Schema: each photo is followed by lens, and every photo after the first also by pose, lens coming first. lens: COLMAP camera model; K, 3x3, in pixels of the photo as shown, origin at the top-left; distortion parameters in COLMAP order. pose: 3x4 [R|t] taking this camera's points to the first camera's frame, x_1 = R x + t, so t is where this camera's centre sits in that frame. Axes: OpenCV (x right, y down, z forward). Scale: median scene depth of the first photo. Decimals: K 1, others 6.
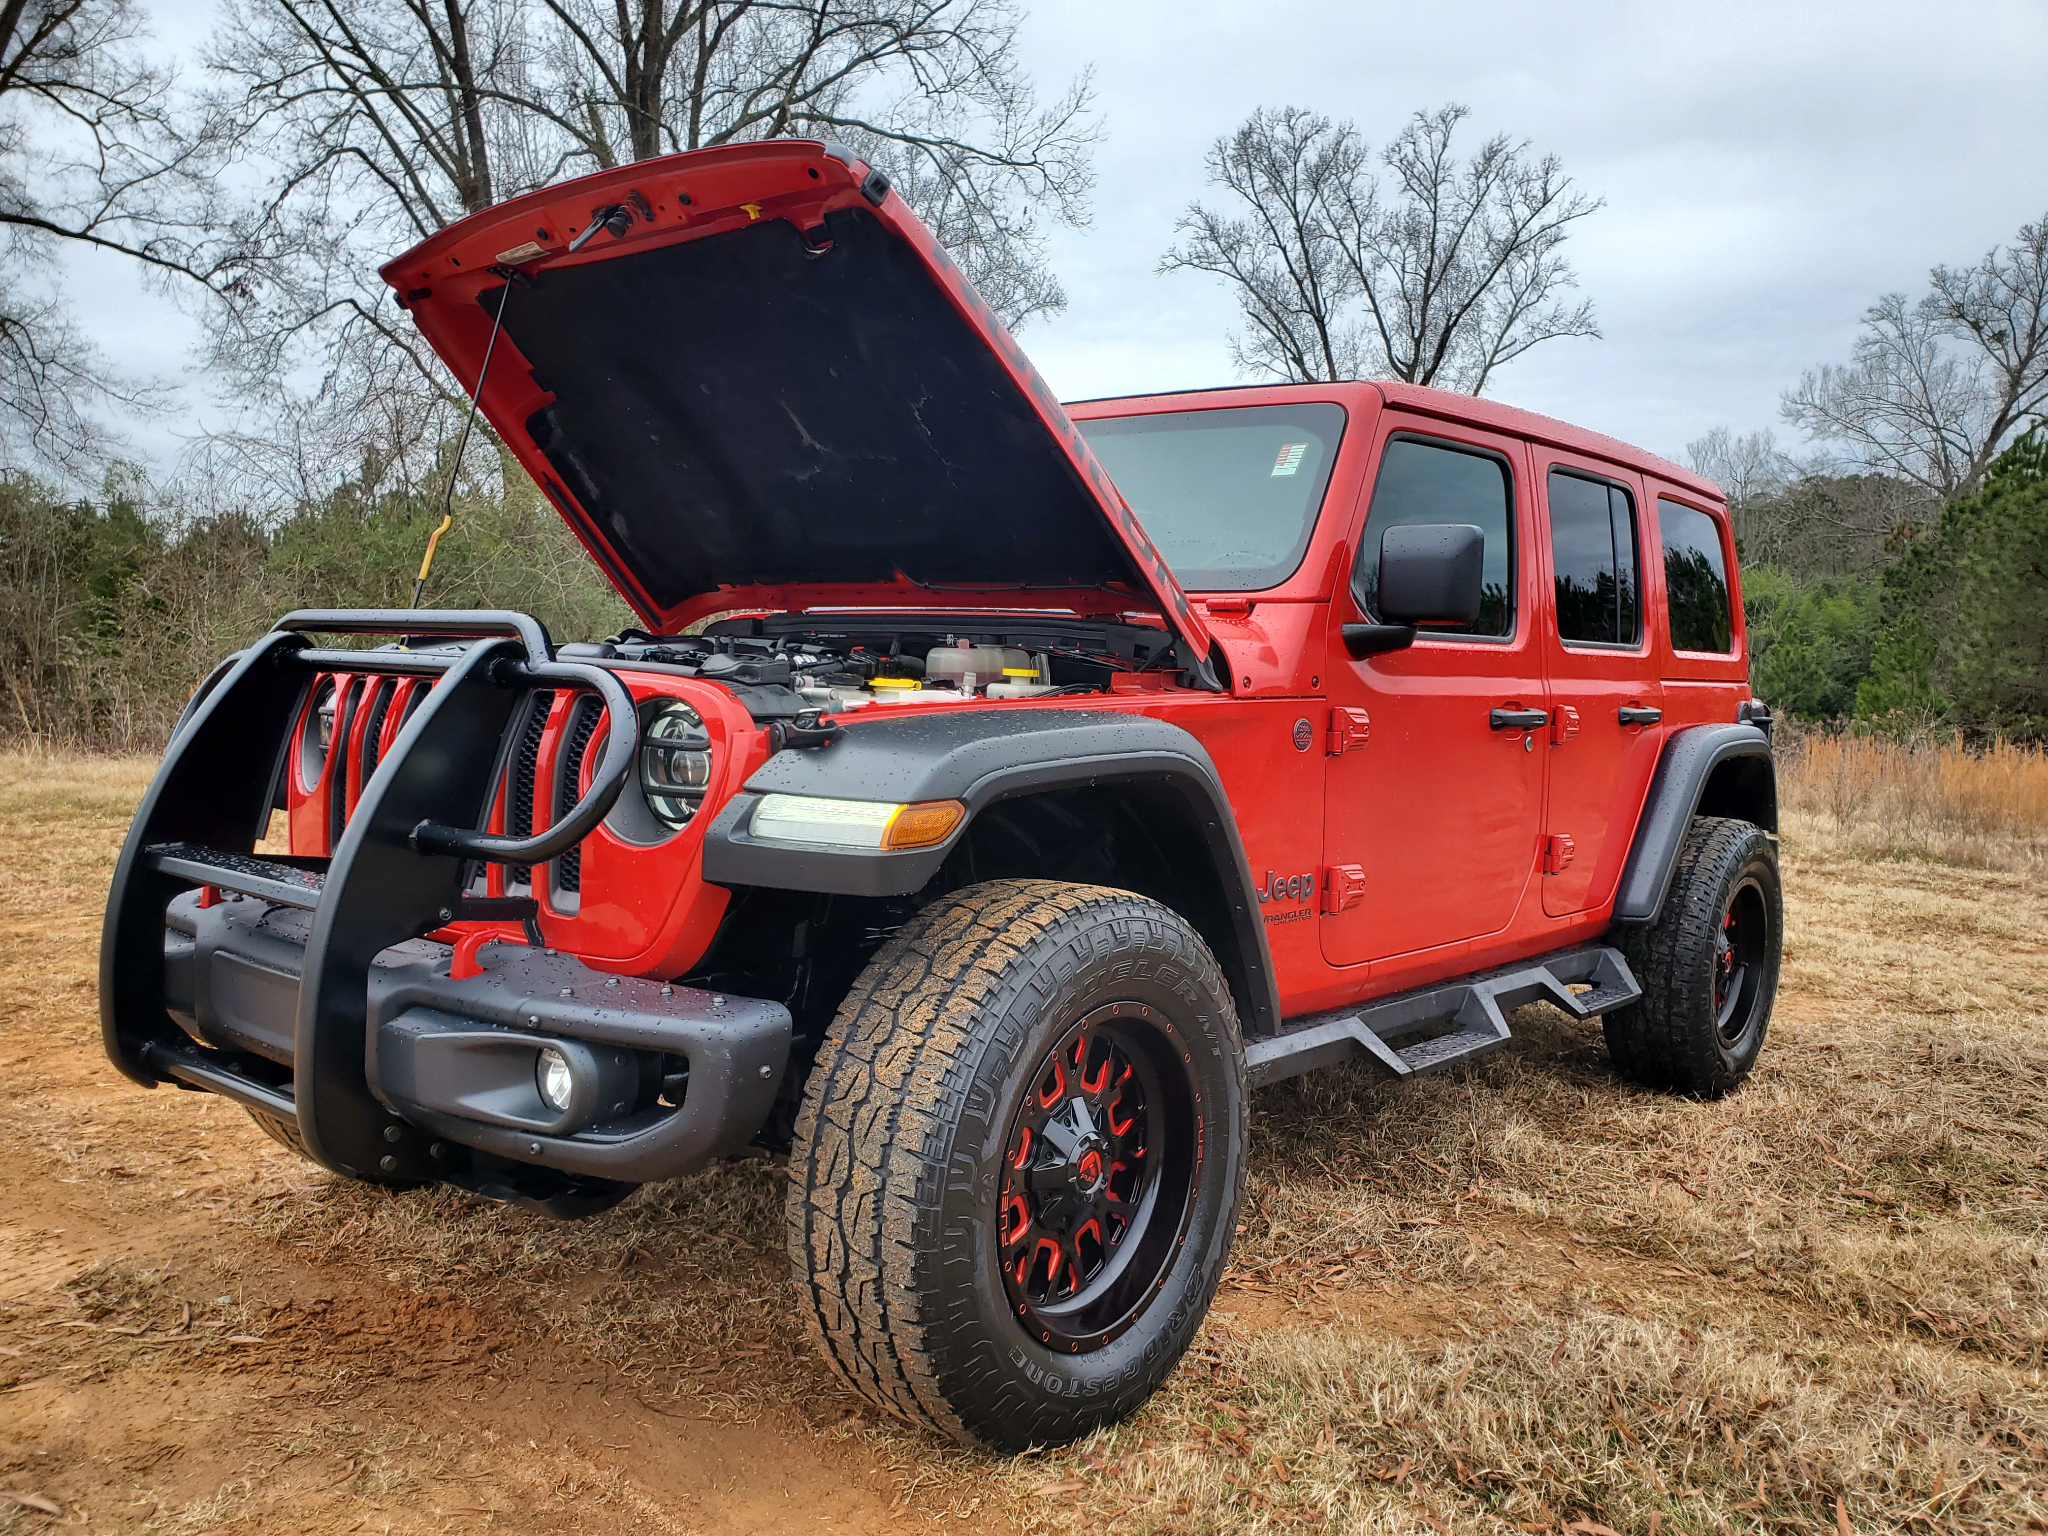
lens RADIAL K [[1651.1, 0, 1024.5], [0, 1651.1, 836.1], [0, 0, 1]] dist [0.015606, -0.001117]
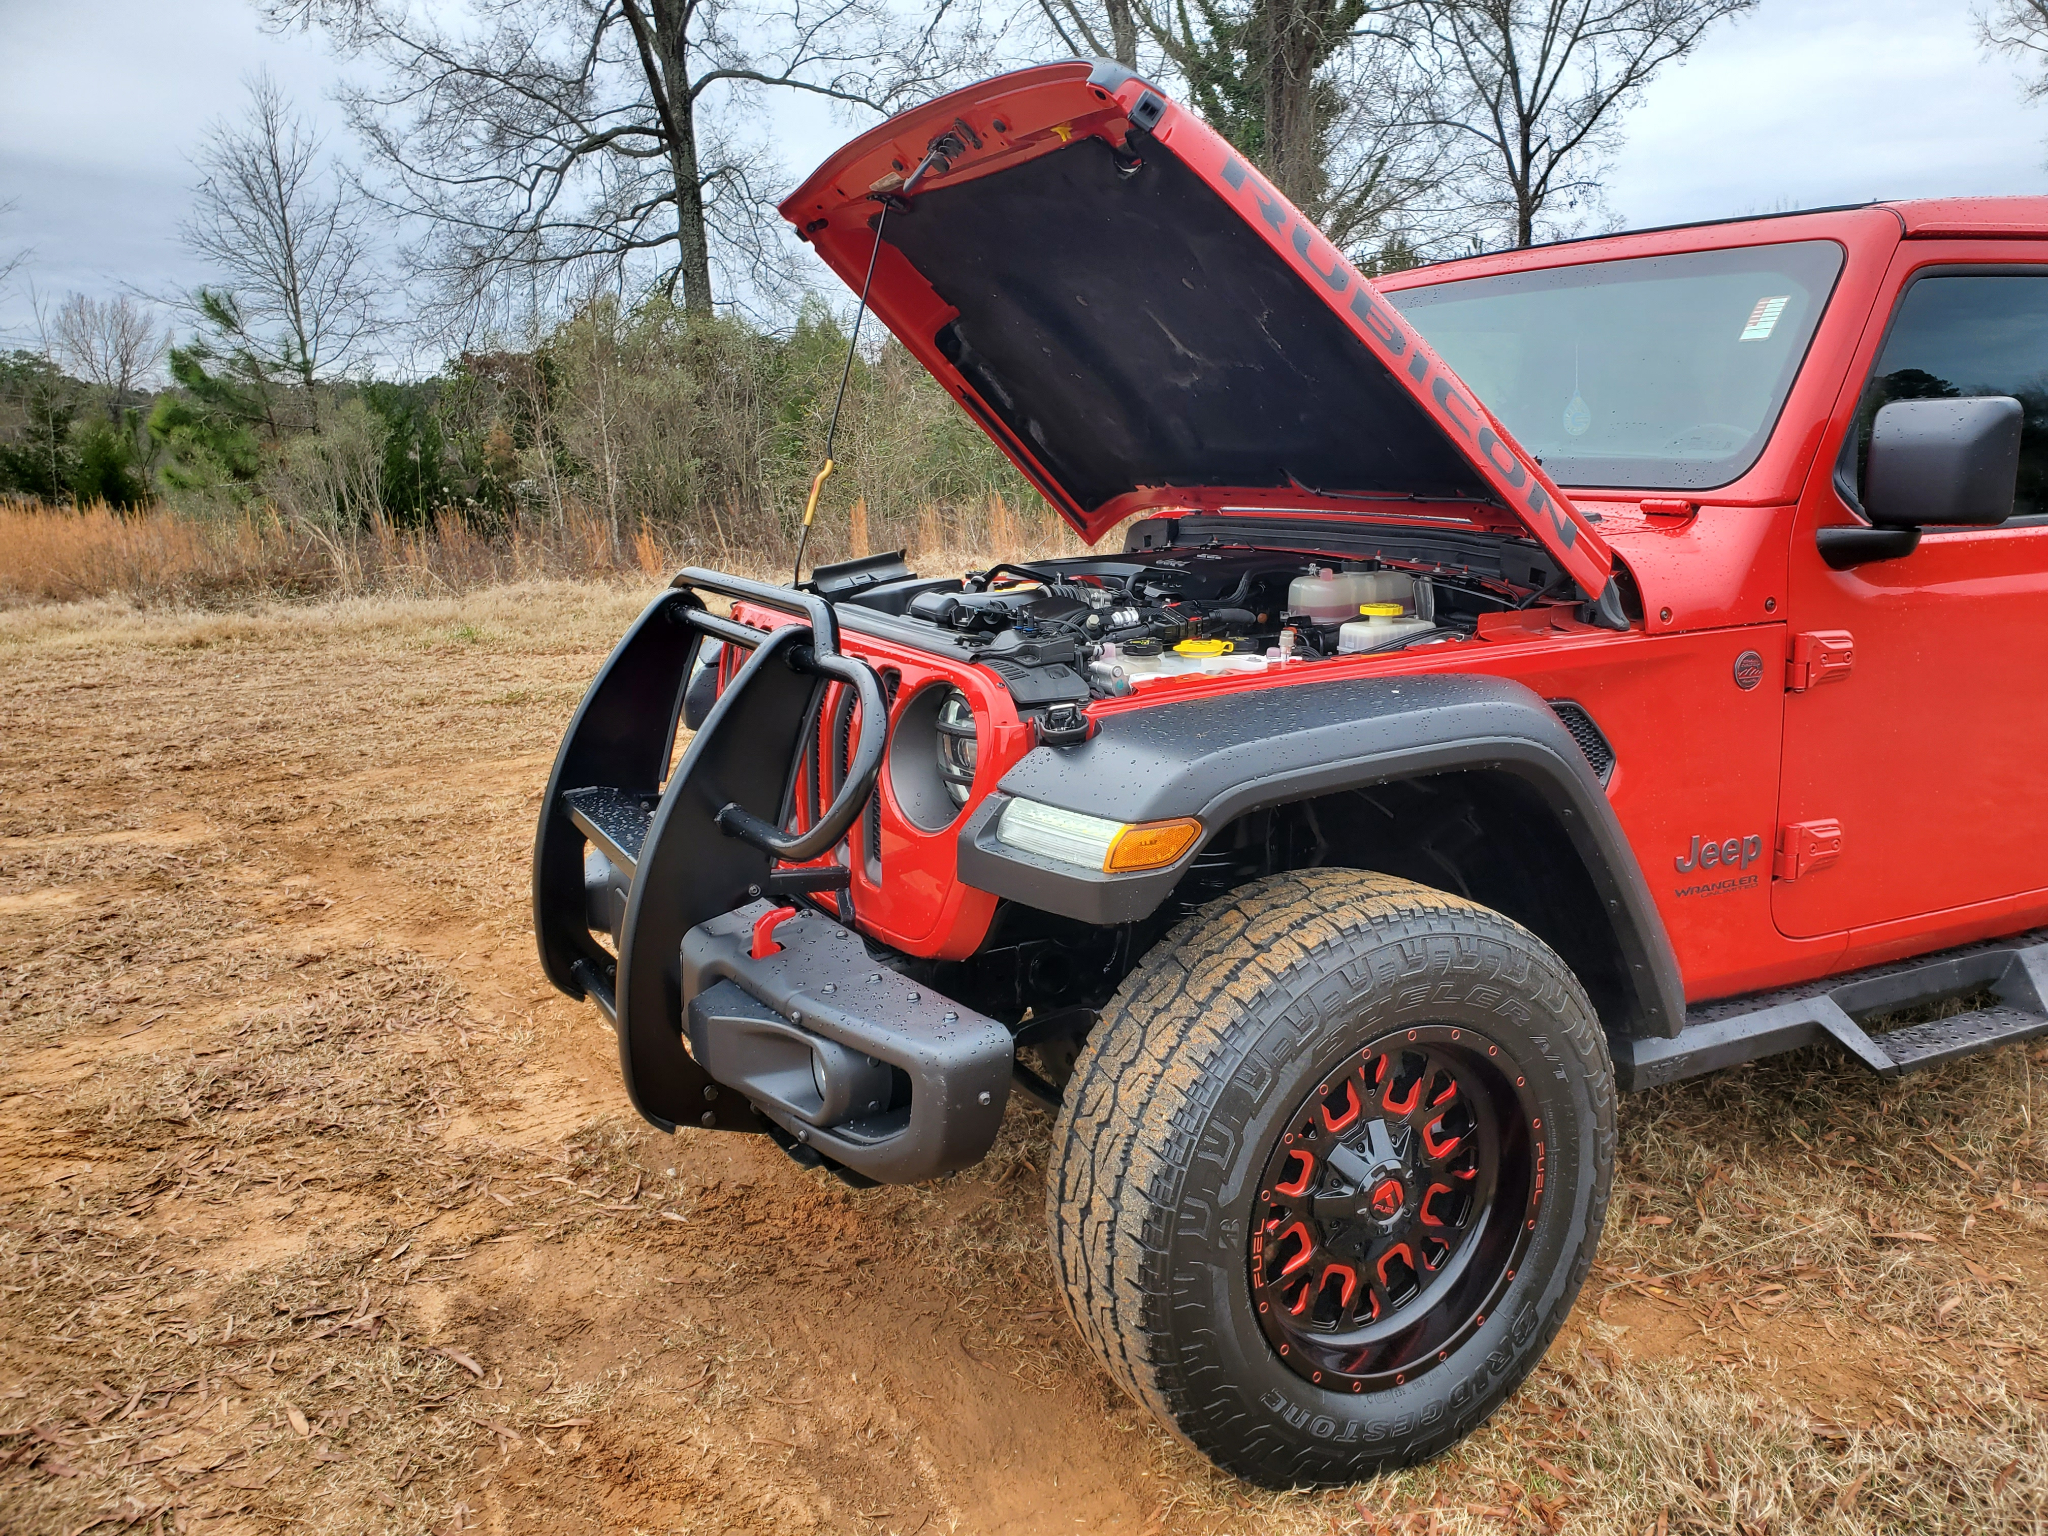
lens RADIAL K [[1626.2, 0, 1042.0], [0, 1626.2, 787.4], [0, 0, 1]] dist [0.003559, 0.035538]
pose [[0.920174, 0.036506, -0.389805, 0.197023], [0.011023, 0.992833, 0.119004, -0.125501], [0.391355, -0.113801, 0.913176, 0.127777]]
